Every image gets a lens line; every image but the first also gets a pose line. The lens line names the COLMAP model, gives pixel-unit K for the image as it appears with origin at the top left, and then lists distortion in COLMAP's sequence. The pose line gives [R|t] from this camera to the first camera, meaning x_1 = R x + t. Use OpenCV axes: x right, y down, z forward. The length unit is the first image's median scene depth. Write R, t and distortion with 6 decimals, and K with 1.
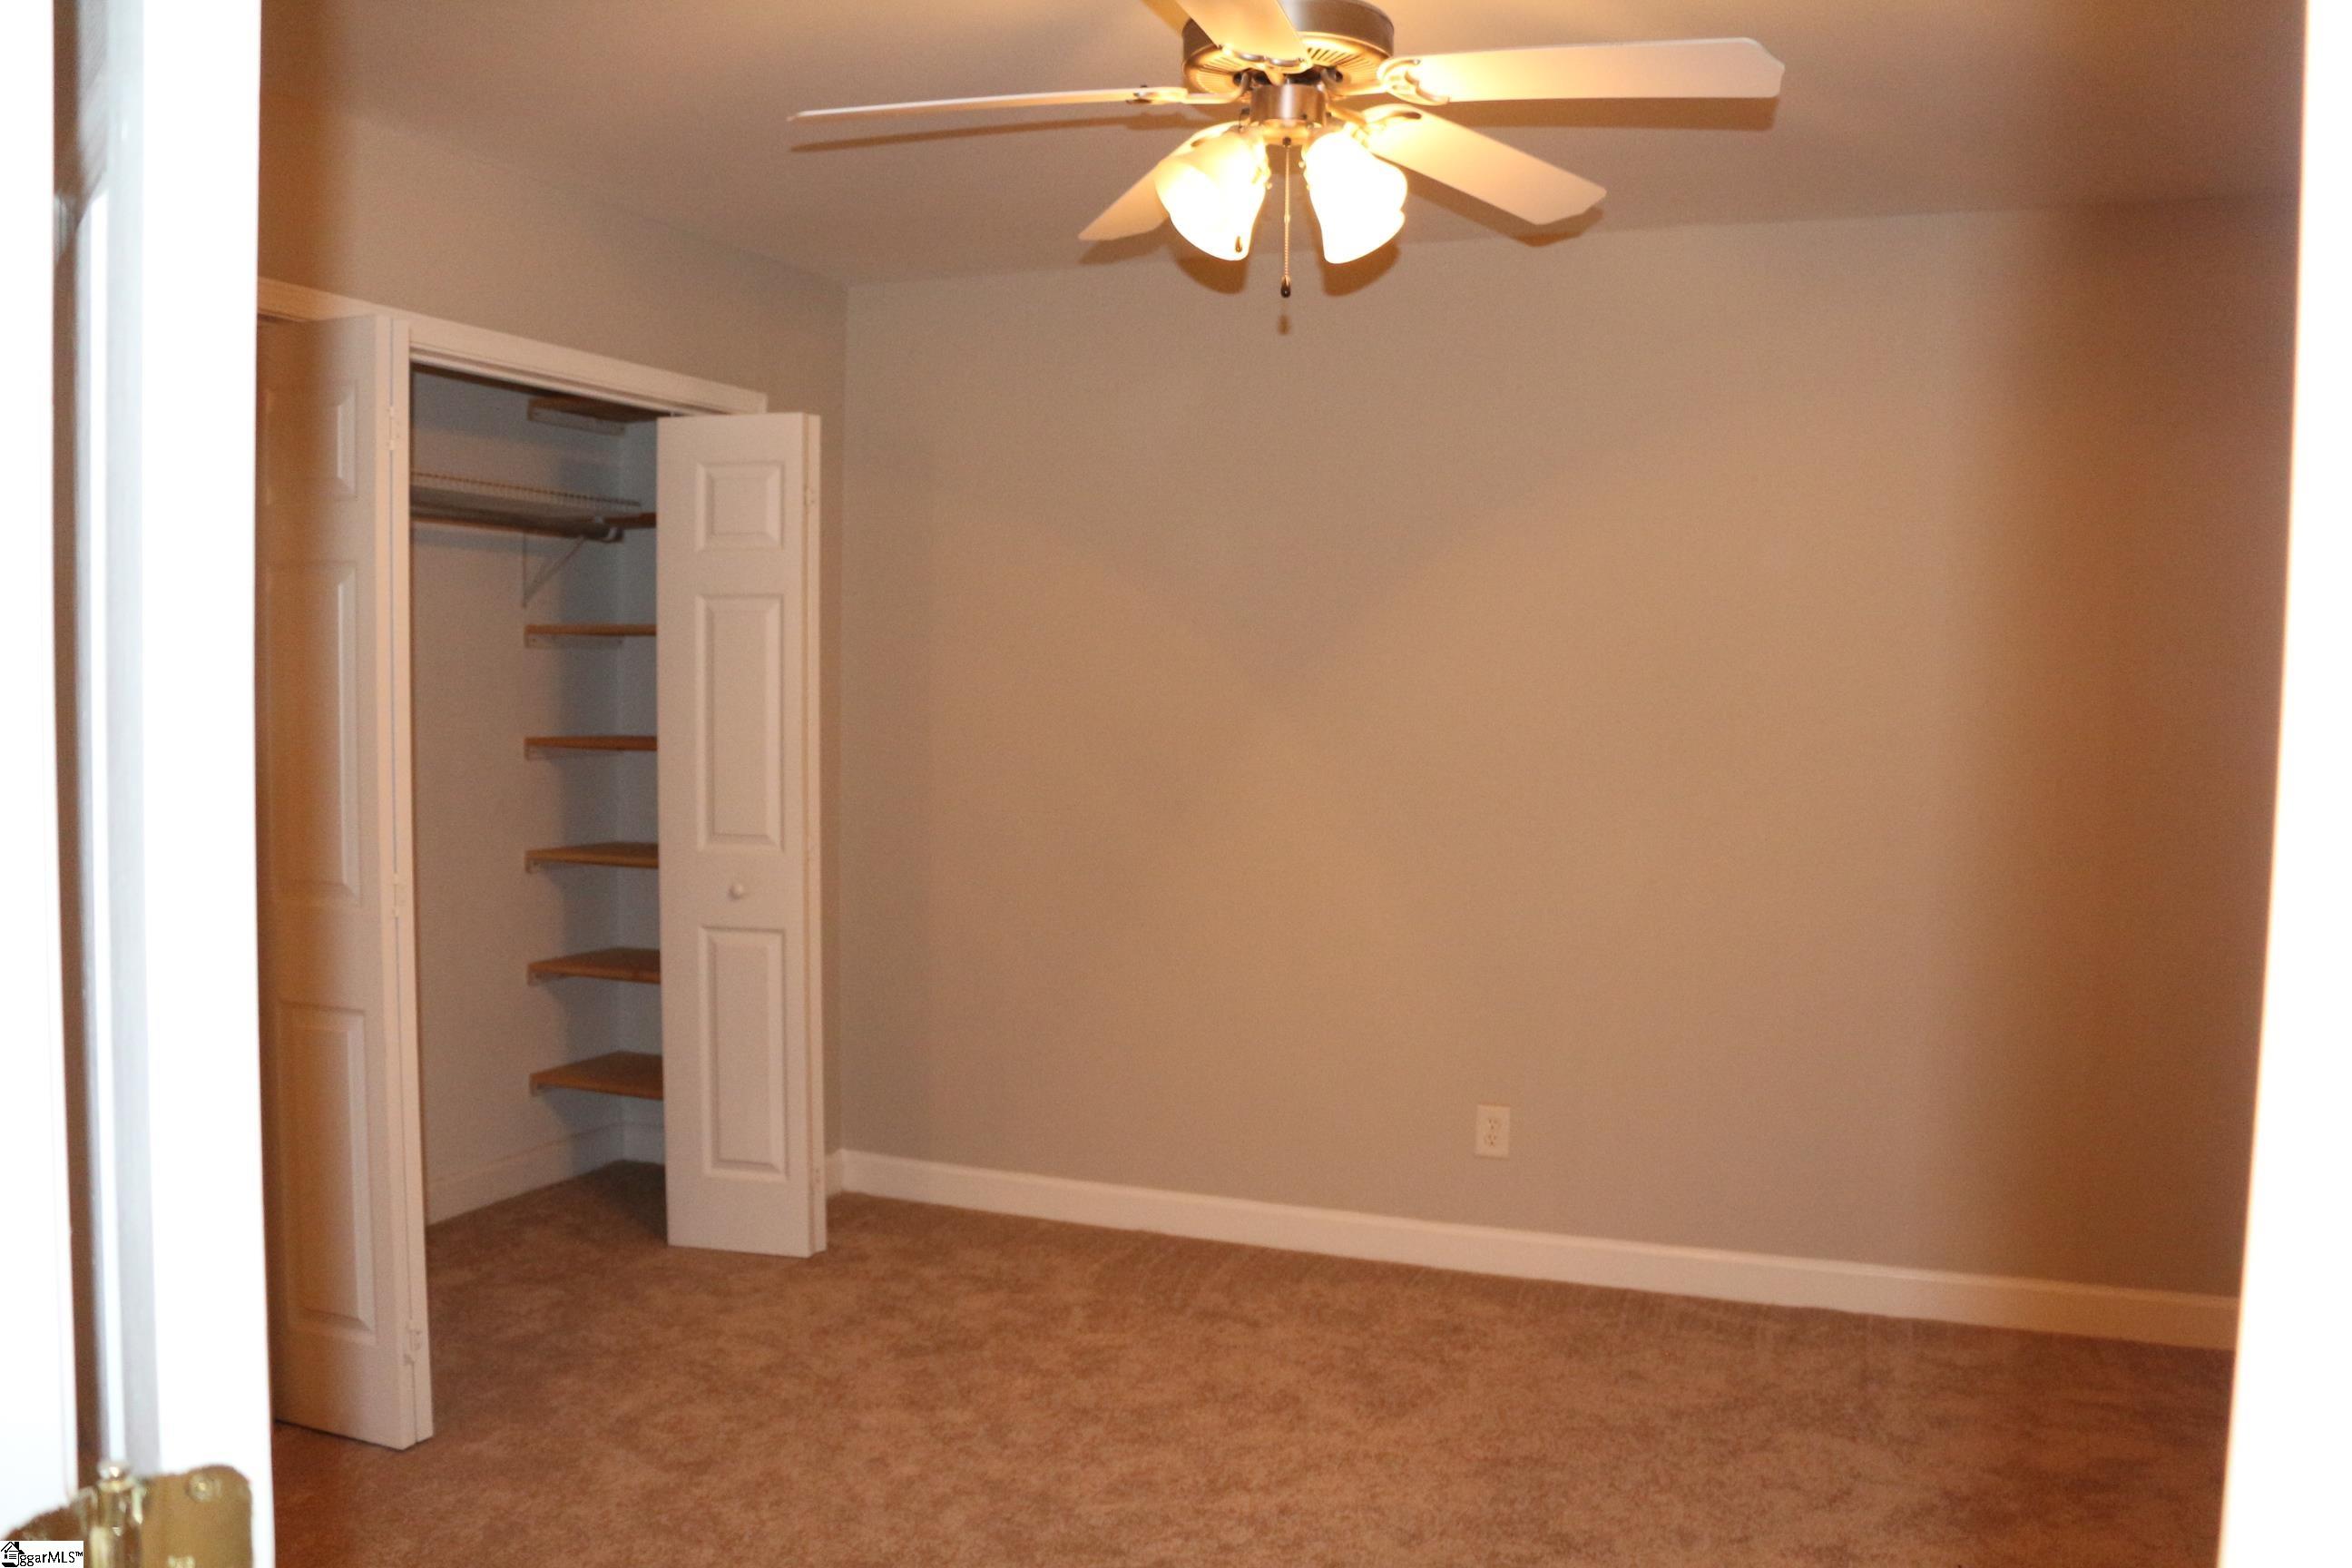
lens RADIAL K [[1939.6, 0, 1176.0], [0, 1939.6, 784.0], [0, 0, 1]] dist [-0.179183, 0.160885]
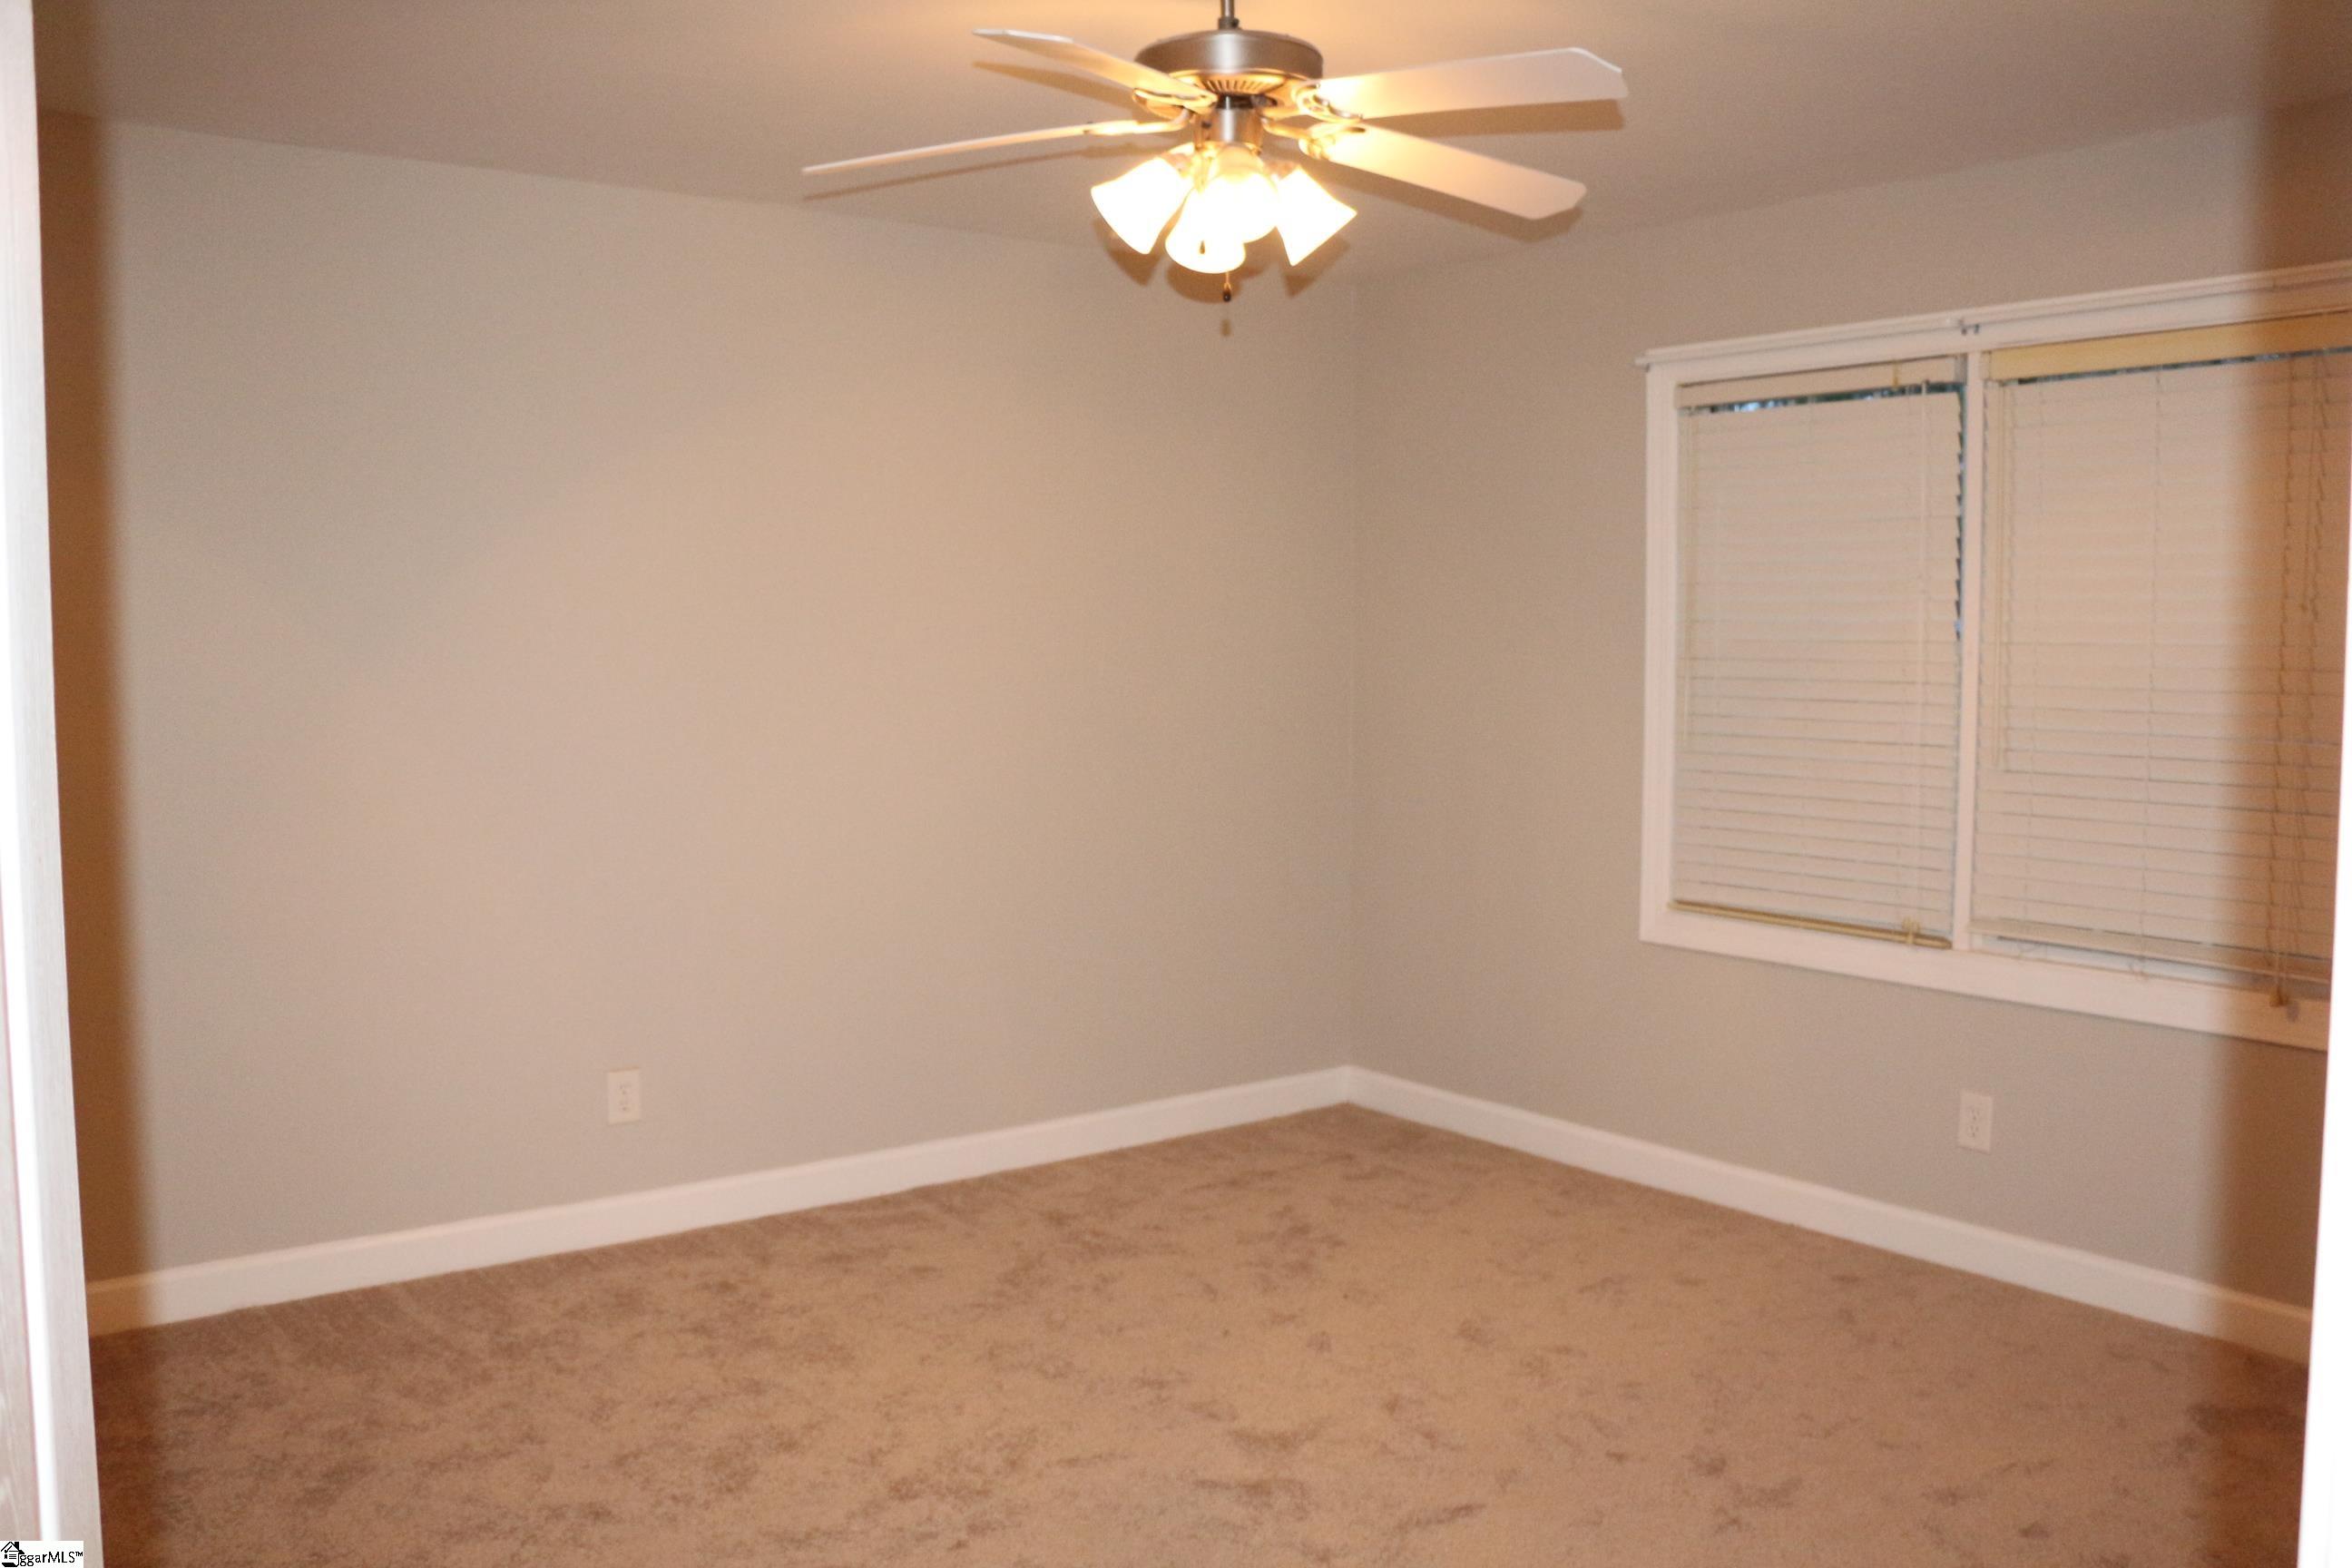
lens RADIAL K [[1961.4, 0, 1176.0], [0, 1961.4, 784.0], [0, 0, 1]] dist [-0.181498, 0.166989]
pose [[0.509968, -0.077572, 0.856689, -0.664628], [0.049364, 0.996923, 0.060885, -0.032121], [-0.858776, 0.011240, 0.512228, 0.314652]]
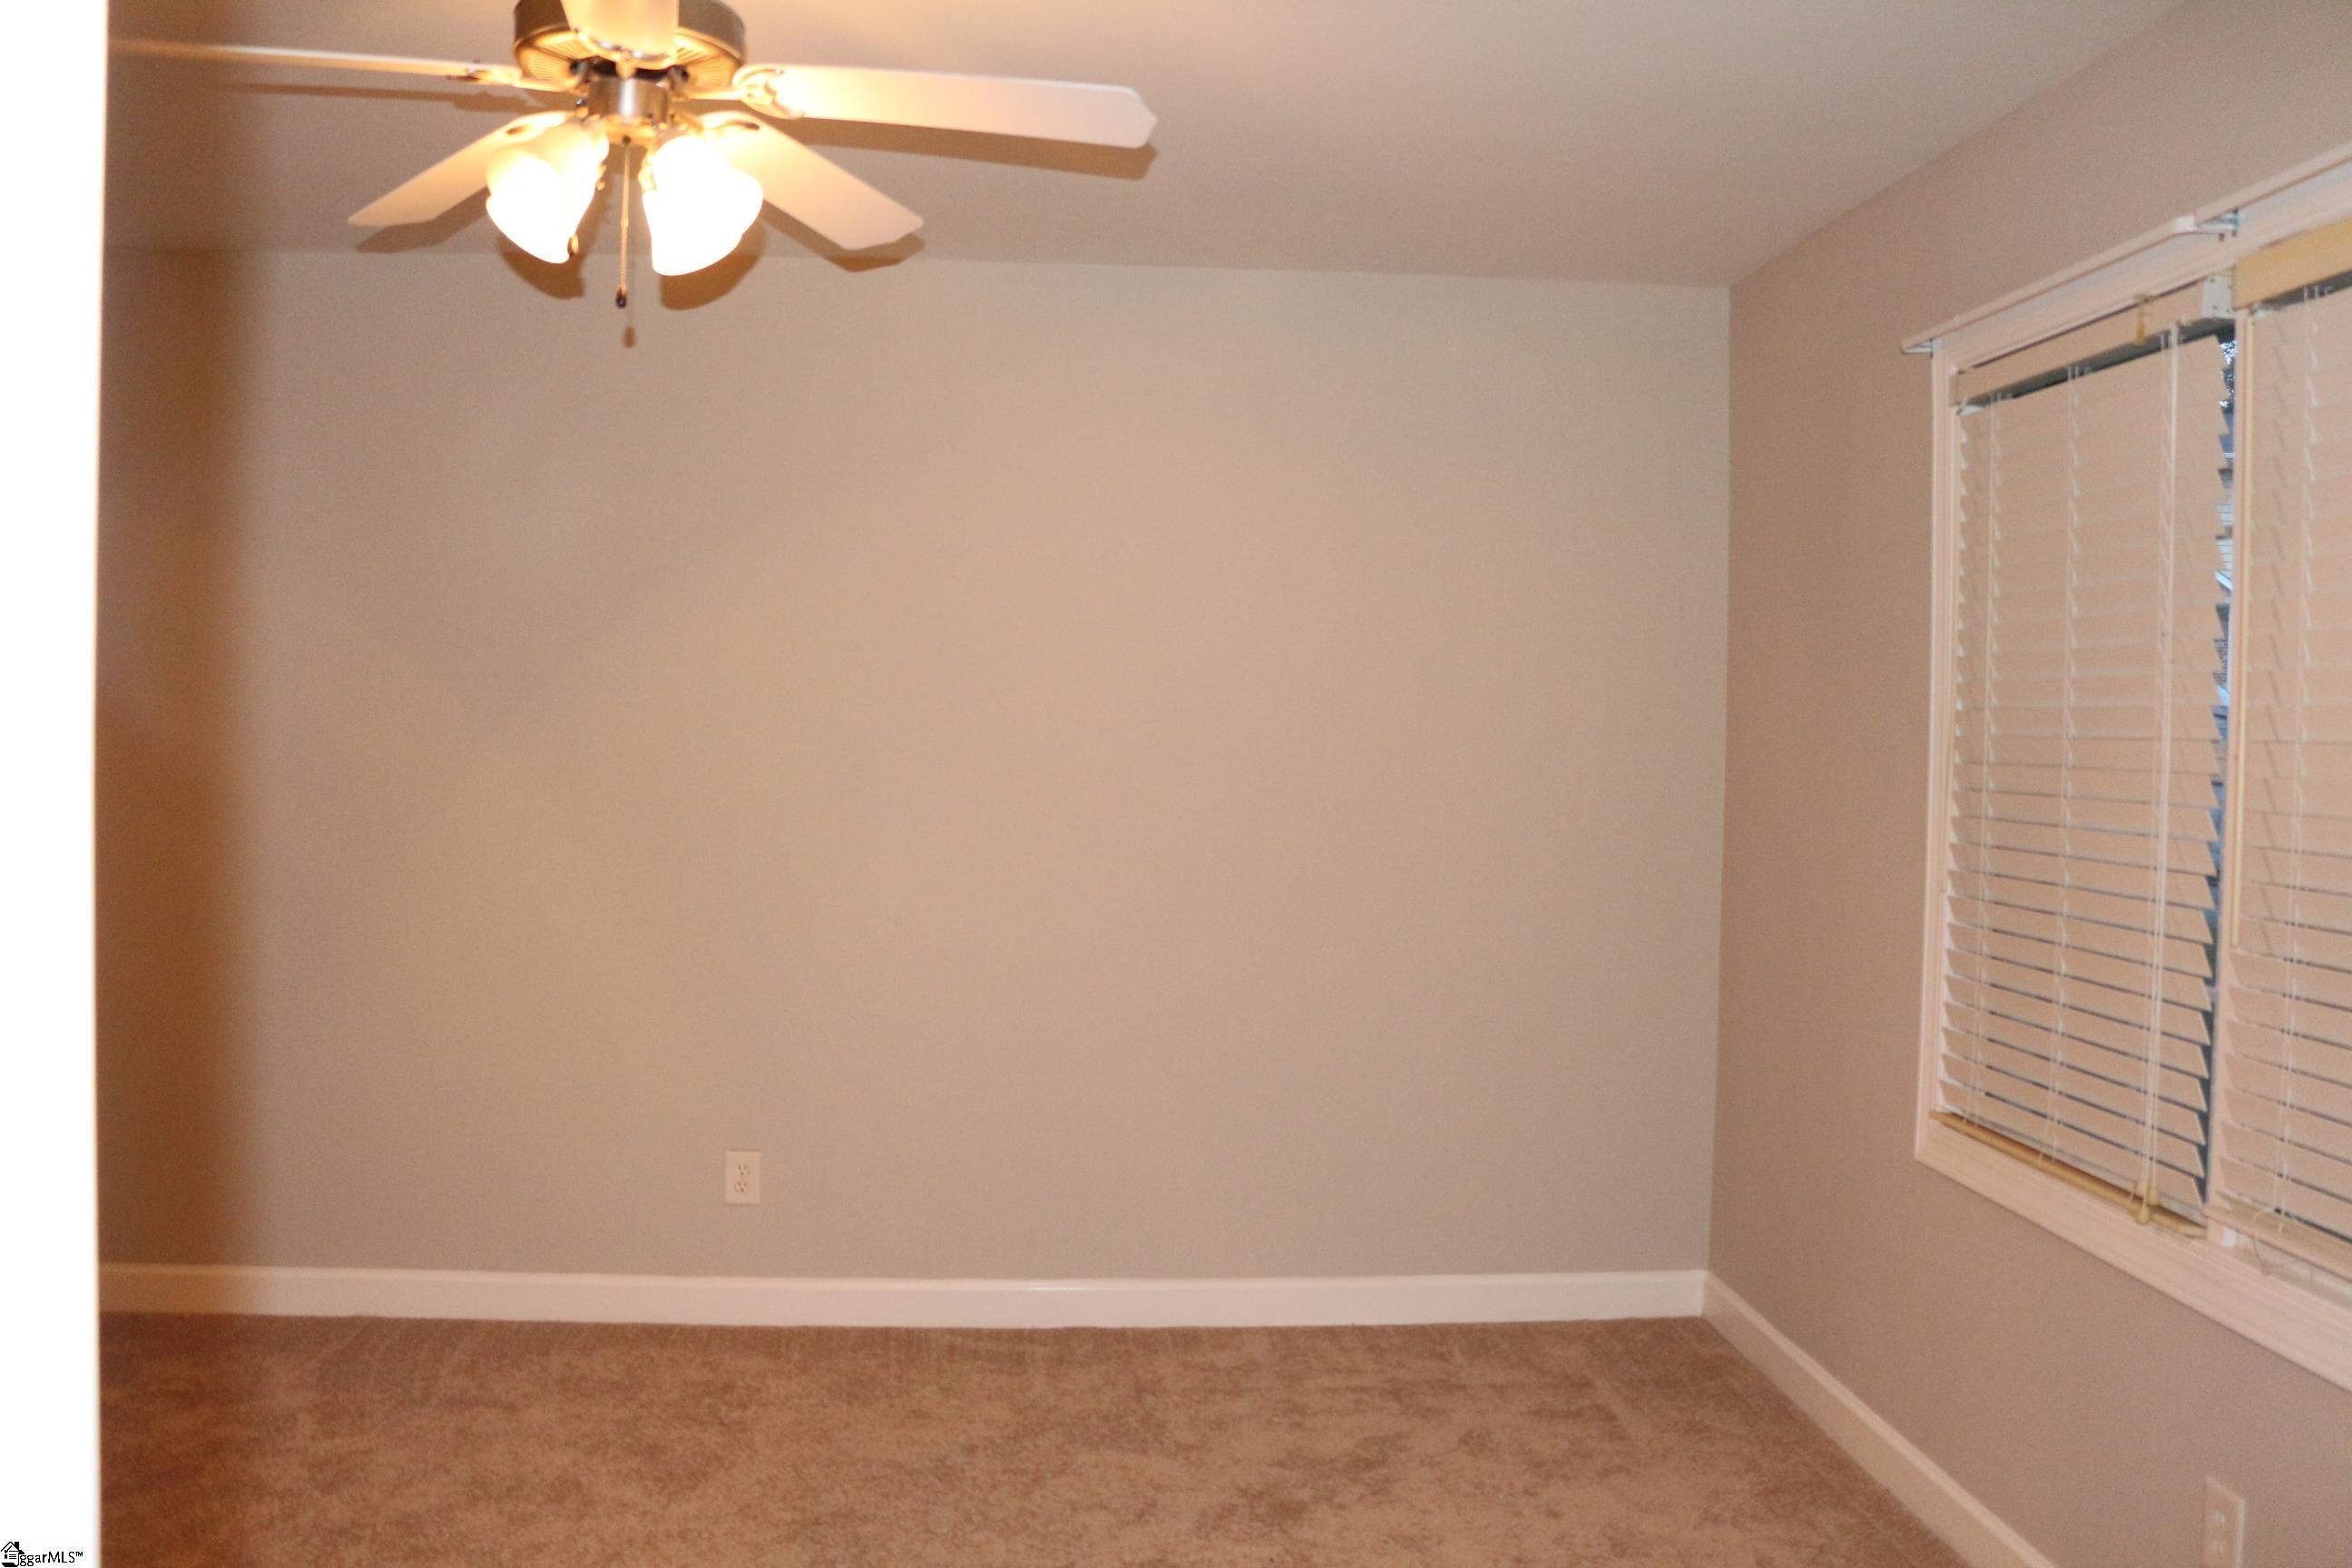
lens RADIAL K [[1961.4, 0, 1176.0], [0, 1961.4, 784.0], [0, 0, 1]] dist [-0.181498, 0.166989]
pose [[0.899983, -0.010044, 0.435810, -0.076304], [0.014916, 0.999859, -0.007760, -0.008144], [-0.435670, 0.013485, 0.900005, 0.034830]]
